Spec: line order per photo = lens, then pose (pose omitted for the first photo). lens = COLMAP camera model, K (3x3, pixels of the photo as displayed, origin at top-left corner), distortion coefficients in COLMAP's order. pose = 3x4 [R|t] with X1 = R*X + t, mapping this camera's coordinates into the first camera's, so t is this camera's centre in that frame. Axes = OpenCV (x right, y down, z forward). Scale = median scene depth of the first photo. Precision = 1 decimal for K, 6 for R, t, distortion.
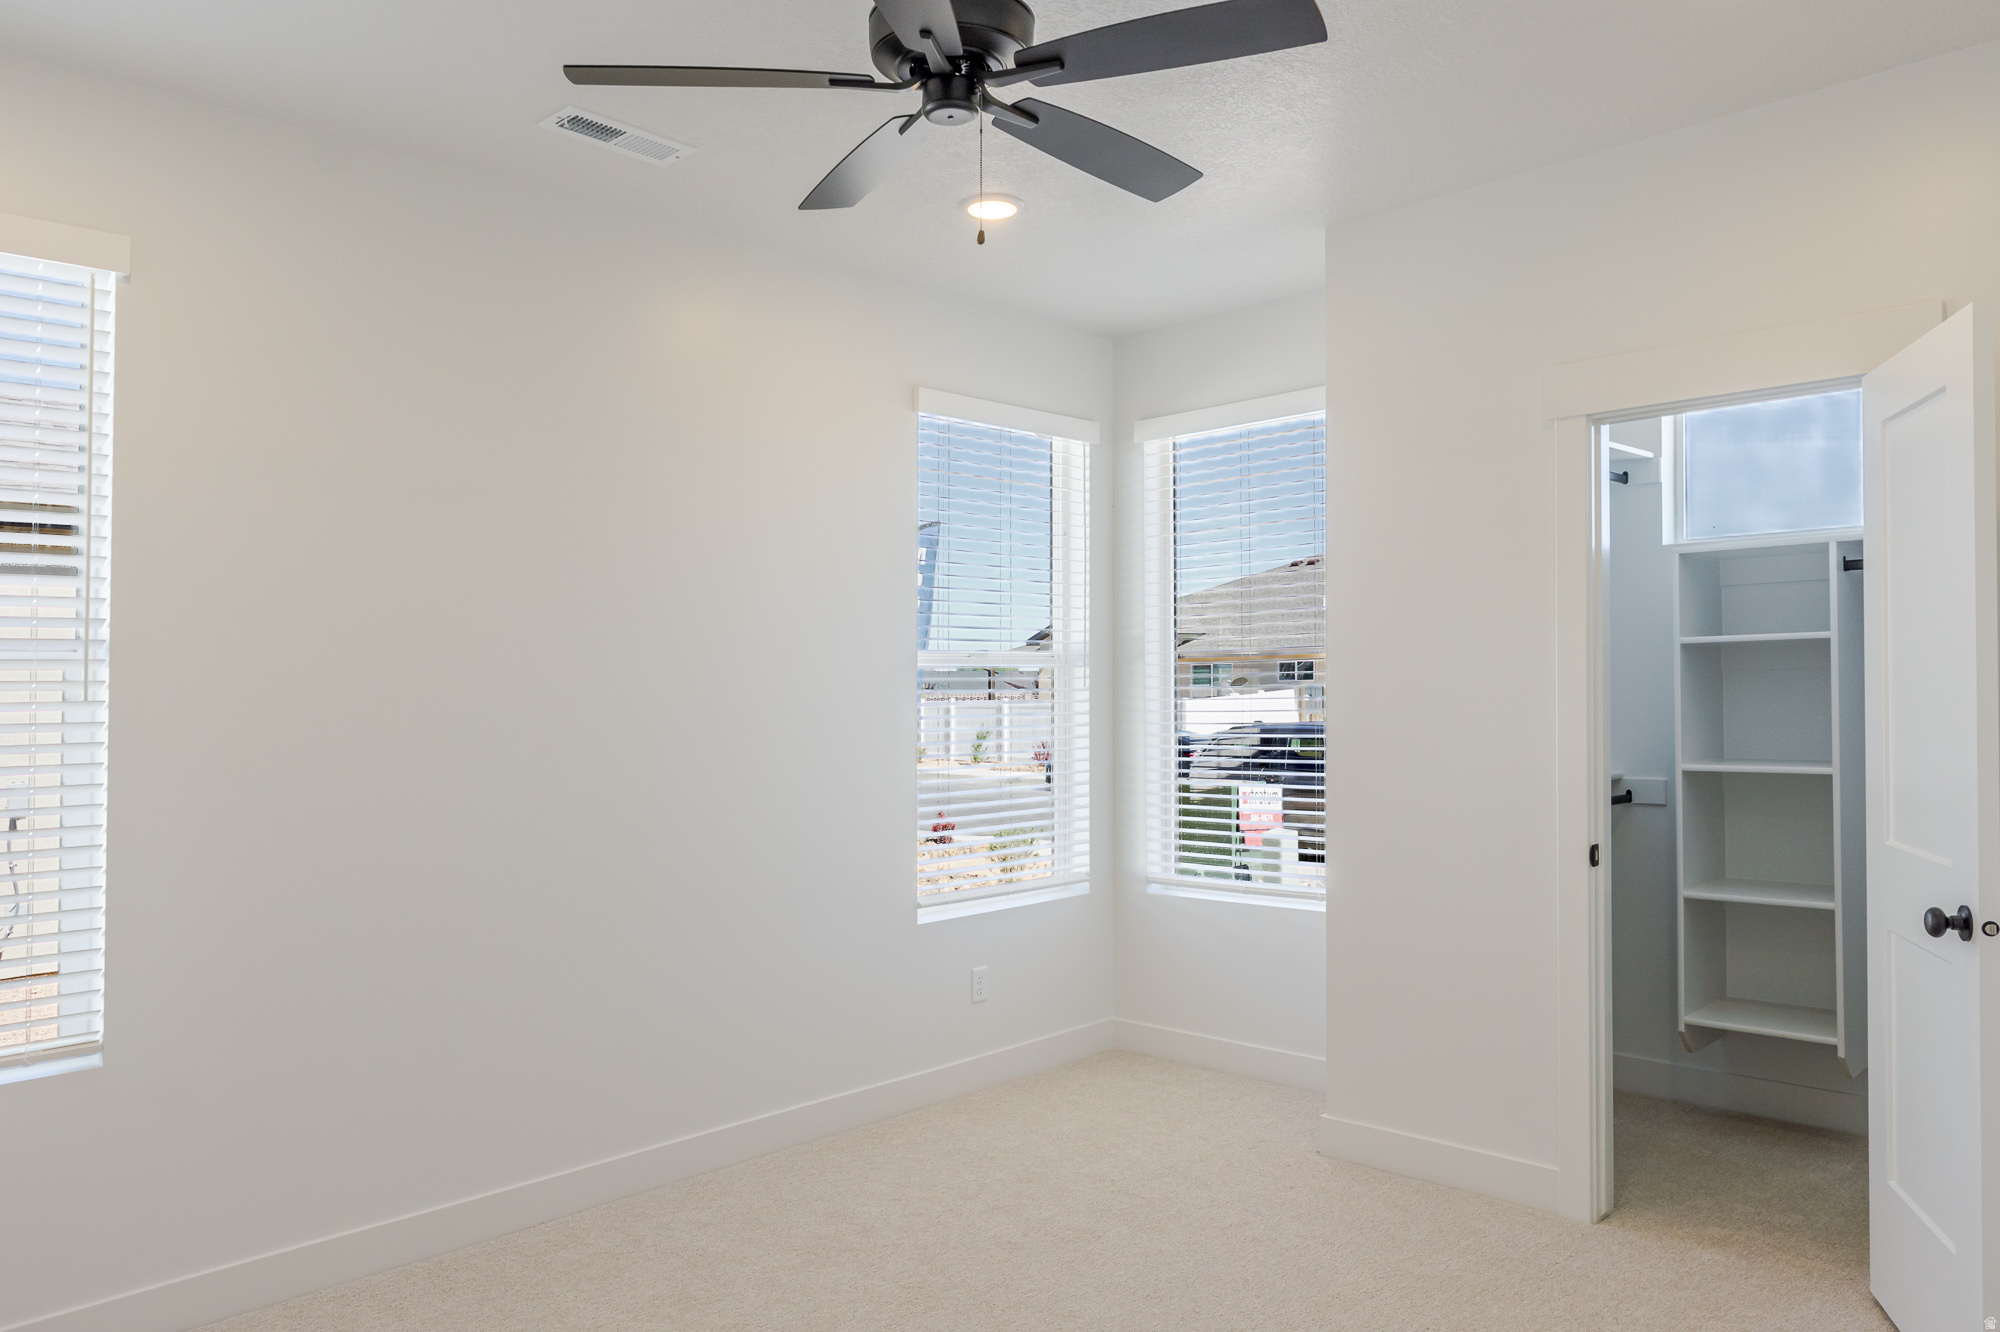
lens RADIAL K [[1370.5, 0, 1043.5], [0, 1370.5, 671.7], [0, 0, 1]] dist [-0.001987, -0.000274]
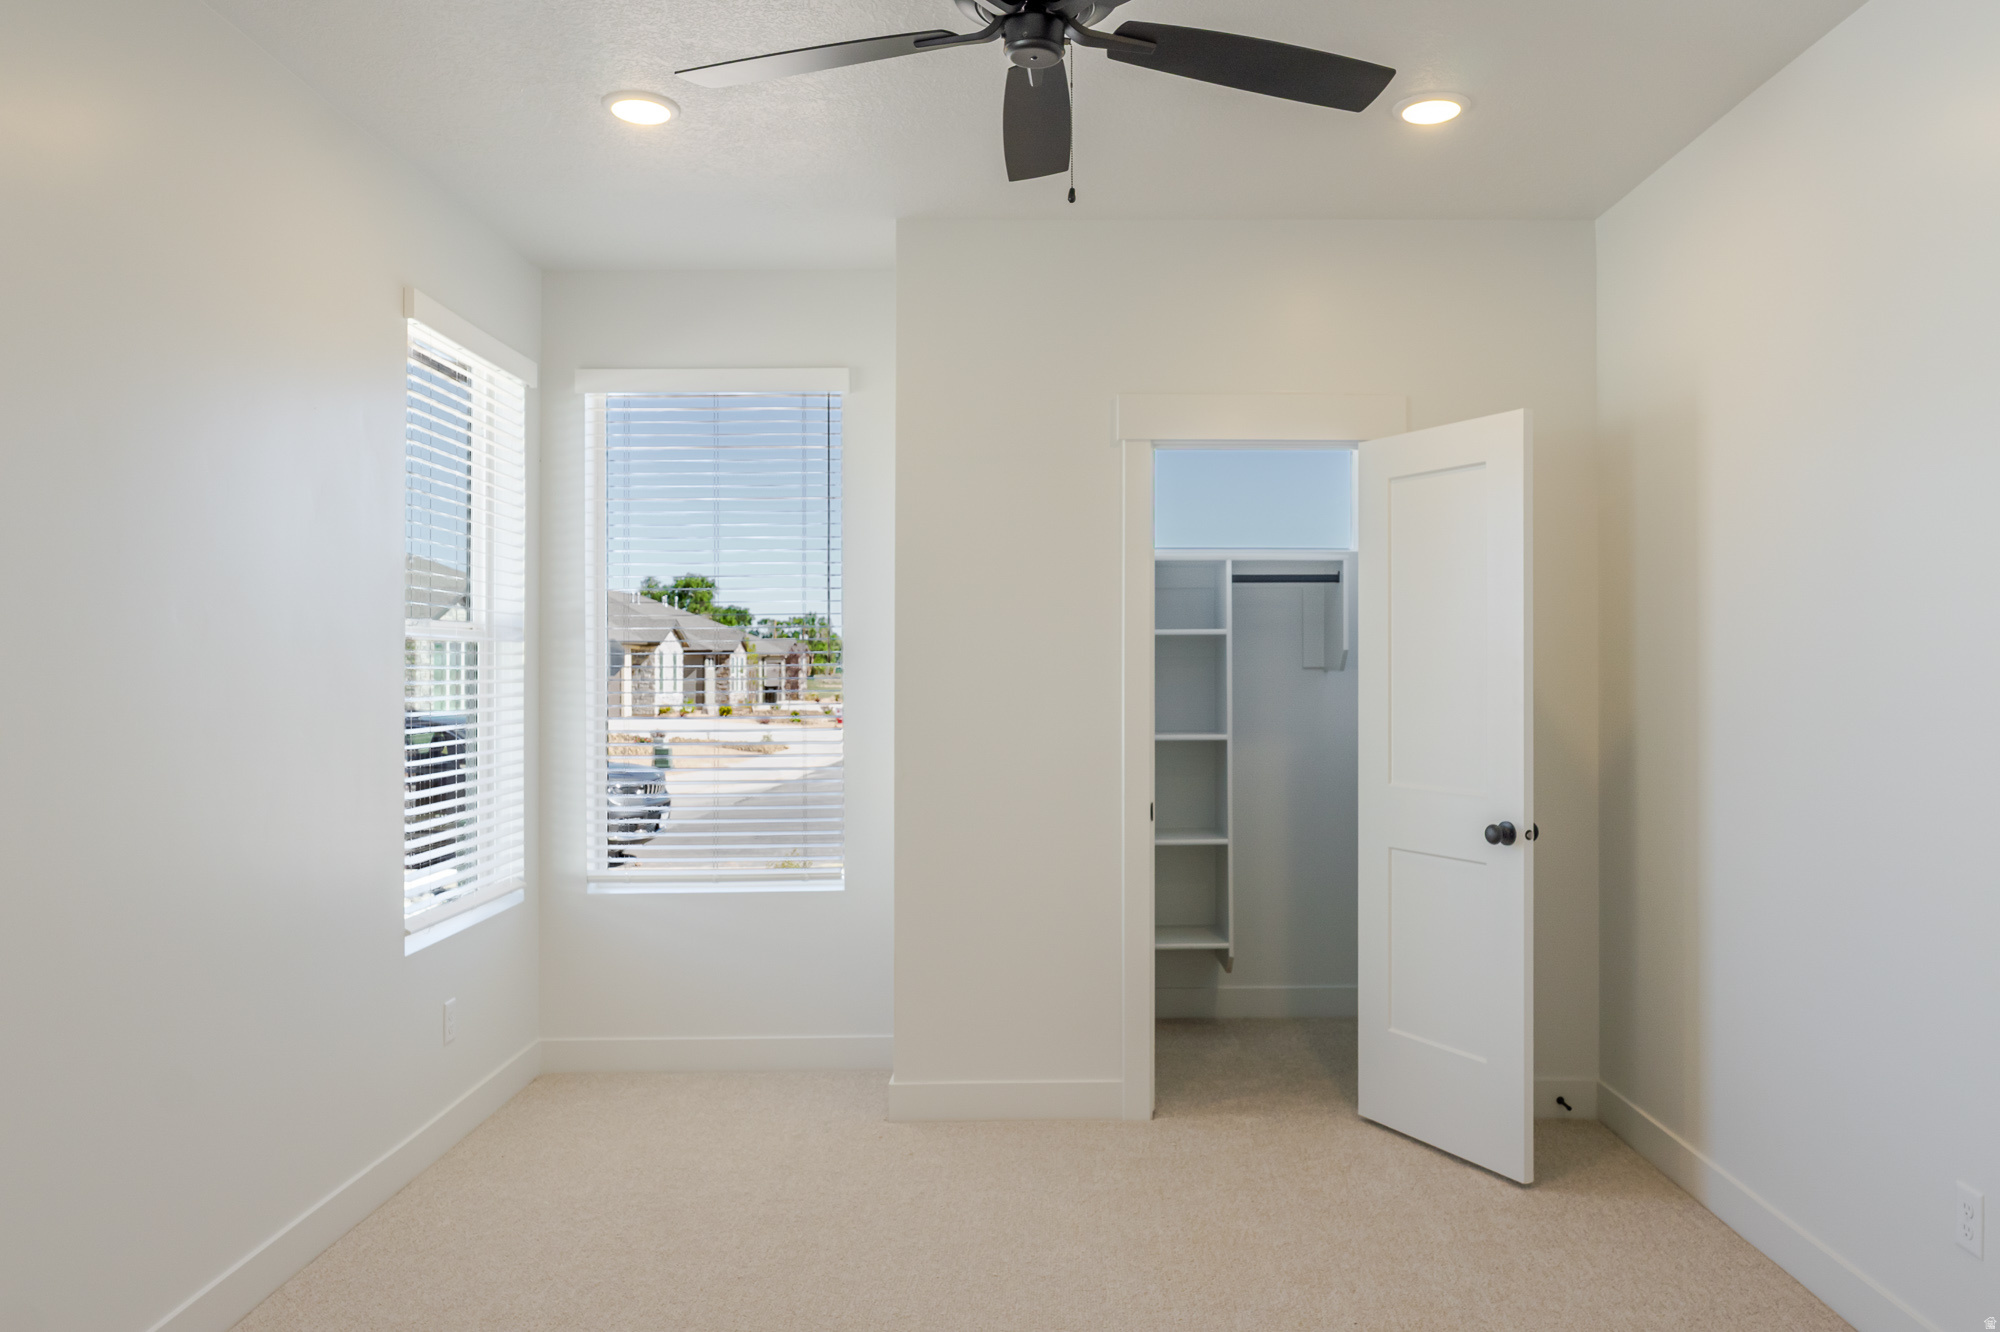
lens RADIAL K [[1370.5, 0, 1043.5], [0, 1370.5, 671.7], [0, 0, 1]] dist [-0.001987, -0.000274]
pose [[0.716128, 0.011383, 0.697876, -0.385784], [-0.017347, 0.999848, 0.001492, 0.010082], [-0.697753, -0.013174, 0.716217, 0.165921]]
